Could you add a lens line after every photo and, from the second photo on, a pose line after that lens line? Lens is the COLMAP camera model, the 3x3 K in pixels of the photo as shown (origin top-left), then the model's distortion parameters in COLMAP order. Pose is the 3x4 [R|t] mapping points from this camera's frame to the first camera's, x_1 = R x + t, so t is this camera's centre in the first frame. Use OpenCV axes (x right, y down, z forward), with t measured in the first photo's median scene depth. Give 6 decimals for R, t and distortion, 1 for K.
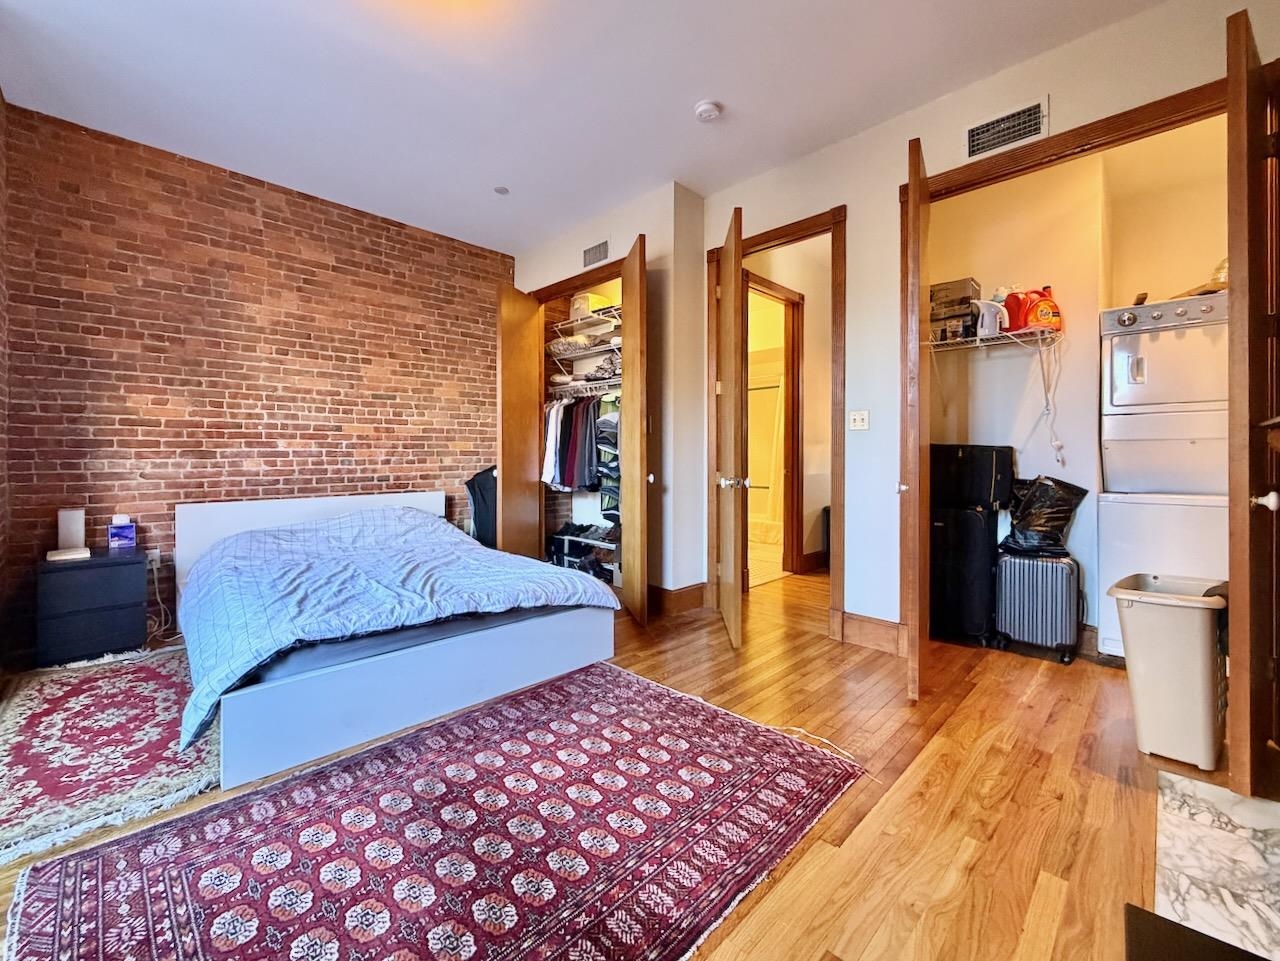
lens RADIAL K [[529.6, 0, 611.7], [0, 529.6, 460.6], [0, 0, 1]] dist [-0.000779, -0.000058]
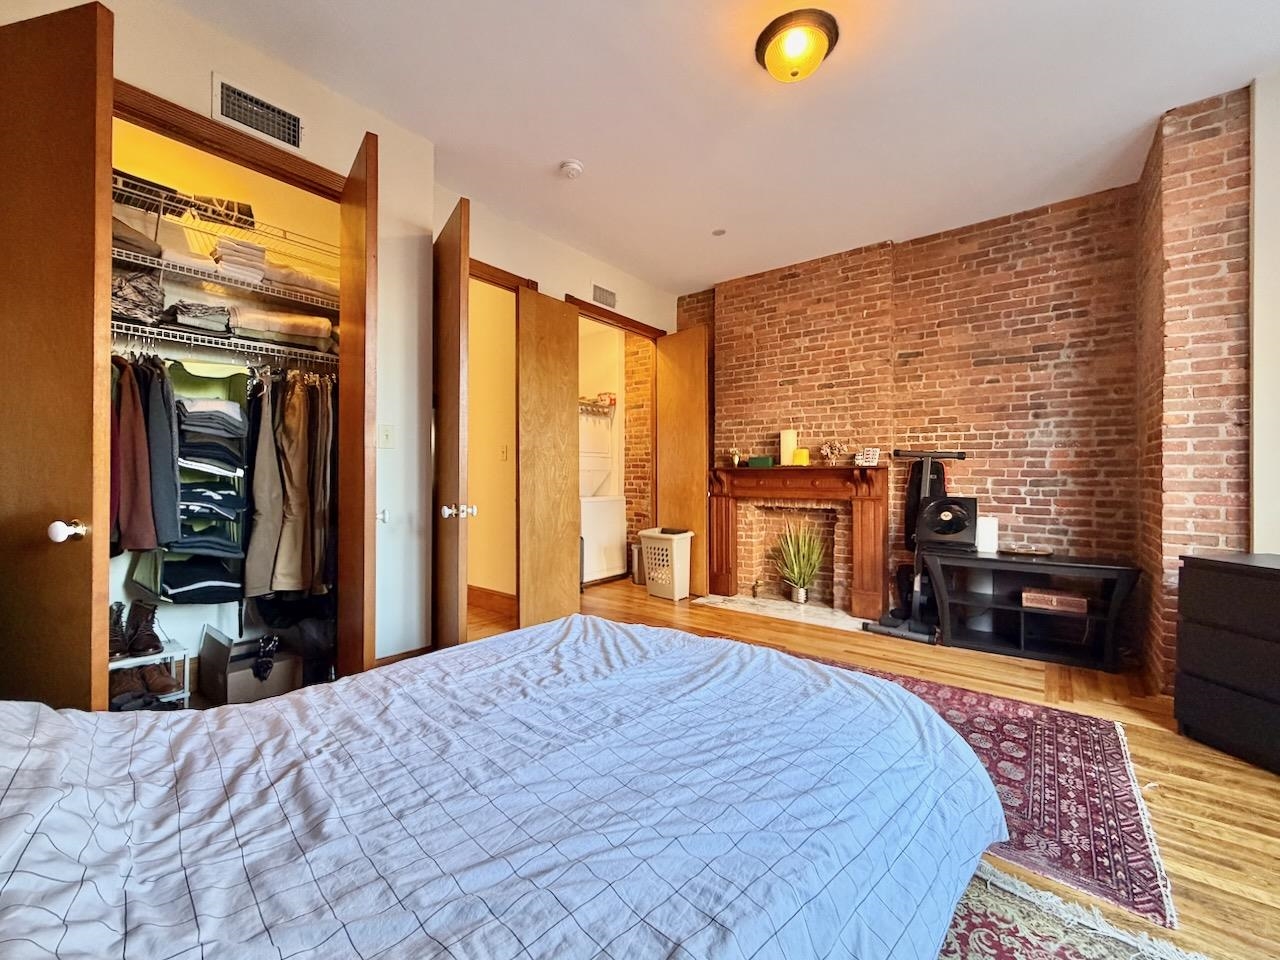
lens RADIAL K [[524.3, 0, 640.0], [0, 524.3, 480.0], [0, 0, 1]] dist [0.000232, -0.000088]
pose [[-0.133071, -0.007412, 0.991079, -0.717837], [0.006377, 0.999945, 0.008334, -0.014599], [-0.991086, 0.007429, -0.133016, 0.778054]]
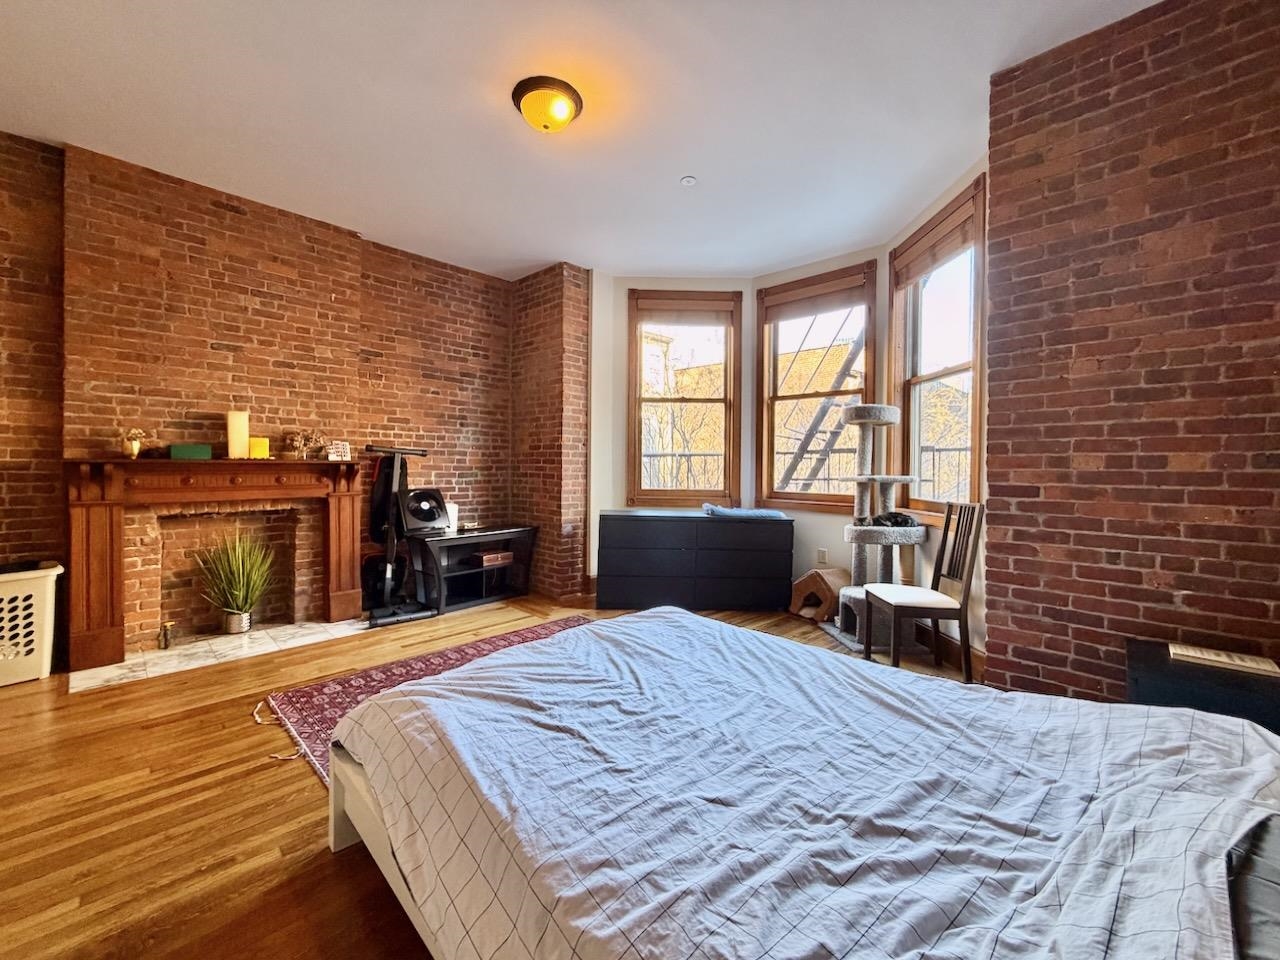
lens RADIAL K [[525.9, 0, 628.3], [0, 525.9, 473.9], [0, 0, 1]] dist [-0.001965, -0.000460]
pose [[-0.999672, -0.008340, -0.024207, -0.236559], [-0.009035, 0.999546, 0.028755, -0.040293], [0.023956, 0.028964, -0.999293, 1.222812]]
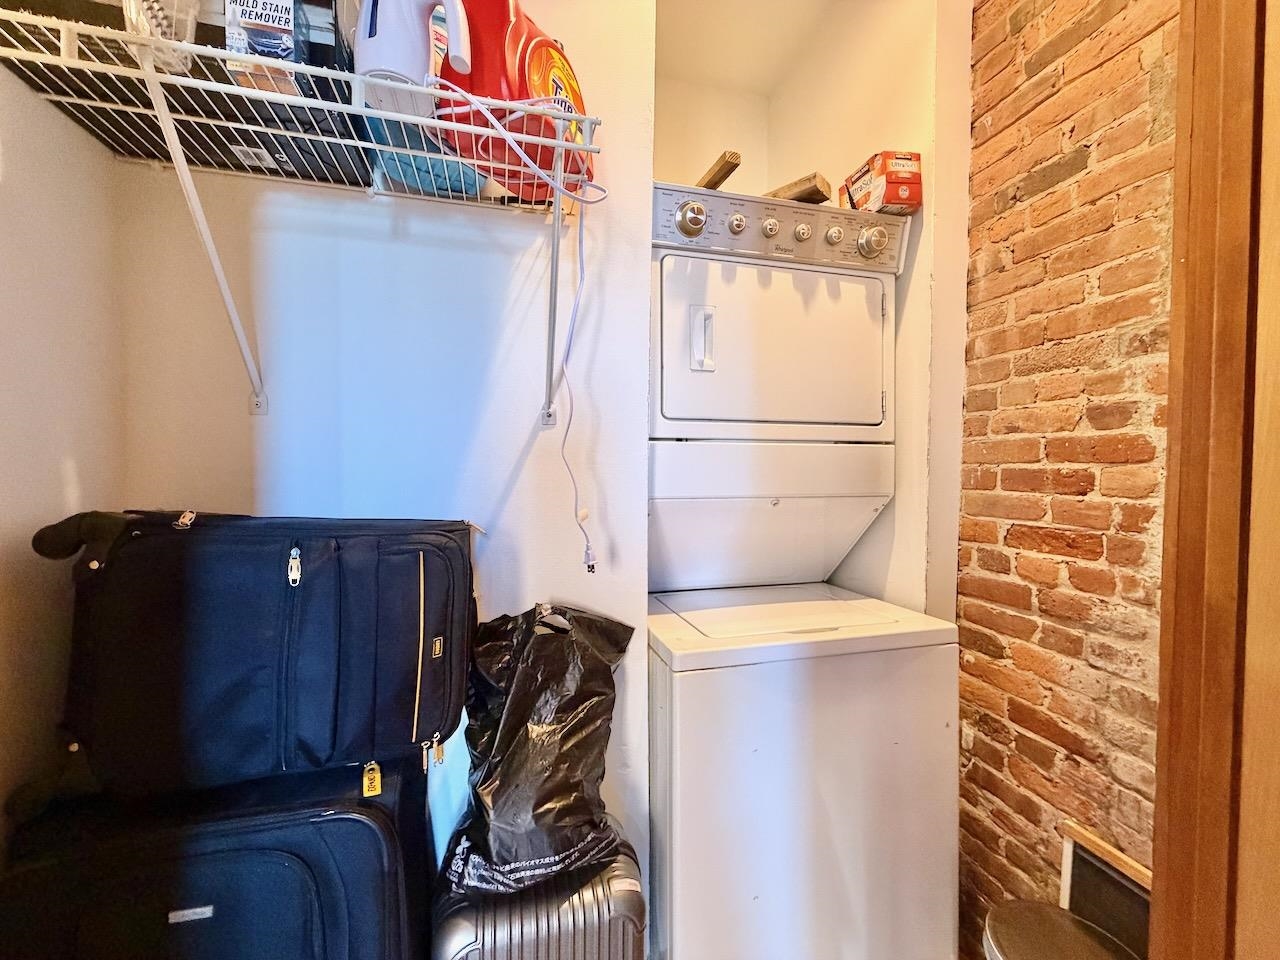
lens RADIAL K [[513.3, 0, 640.0], [0, 513.3, 480.0], [0, 0, 1]] dist [-0.000265, -0.000051]
pose [[0.483138, -0.015411, 0.875409, 0.448769], [-0.000584, 0.999839, 0.017923, -0.048300], [-0.875544, -0.009170, 0.483051, 0.636165]]
